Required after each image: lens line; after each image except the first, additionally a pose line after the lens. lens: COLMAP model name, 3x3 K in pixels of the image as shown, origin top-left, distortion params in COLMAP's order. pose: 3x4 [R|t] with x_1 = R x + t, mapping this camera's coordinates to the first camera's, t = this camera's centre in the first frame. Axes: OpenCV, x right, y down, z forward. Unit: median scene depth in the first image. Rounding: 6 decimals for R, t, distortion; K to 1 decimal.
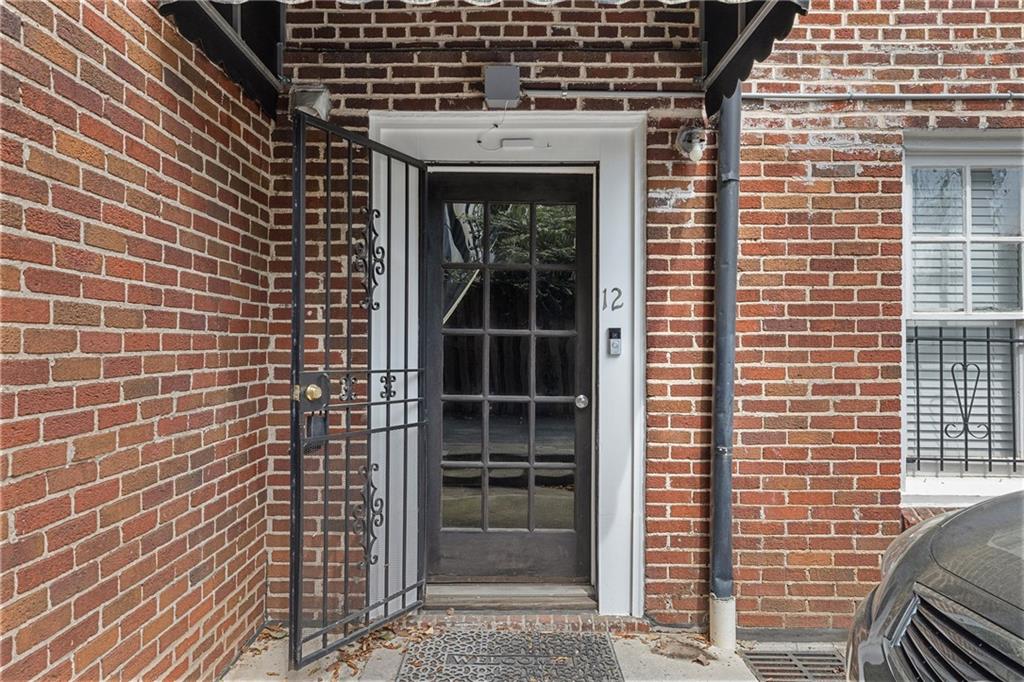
lens RADIAL K [[738.0, 0, 512.3], [0, 738.0, 340.2], [0, 0, 1]] dist [0.008822, -0.002630]
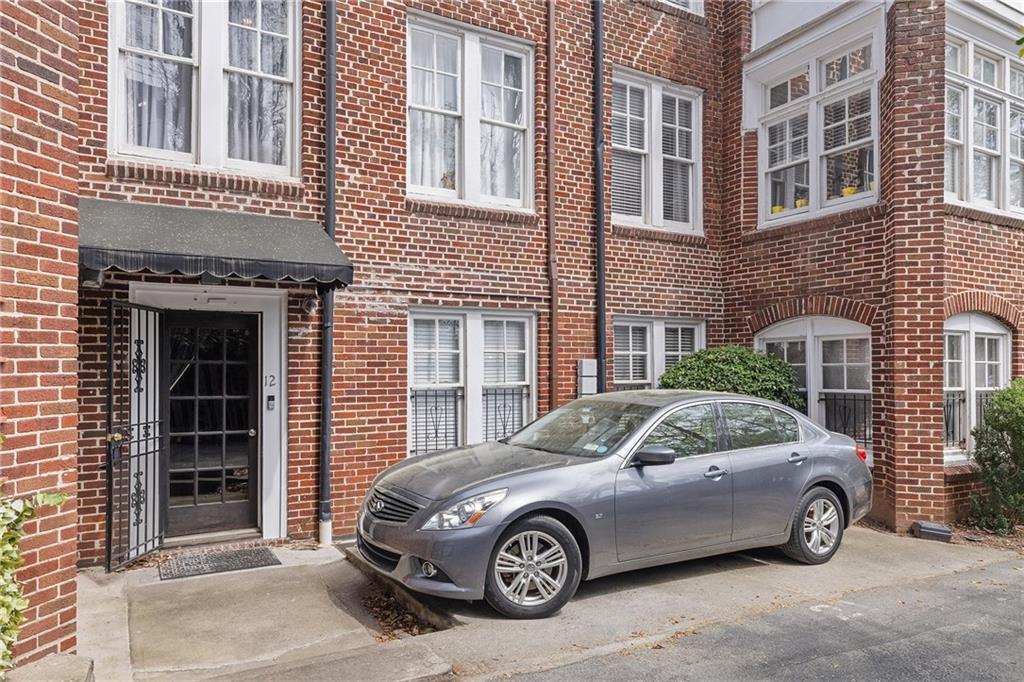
lens RADIAL K [[672.4, 0, 534.6], [0, 672.4, 364.6], [0, 0, 1]] dist [0.001317, 0.003122]
pose [[0.858805, -0.002497, 0.512297, -0.185071], [0.000695, 0.999993, 0.003710, -0.108130], [-0.512302, -0.002830, 0.858800, -0.947194]]
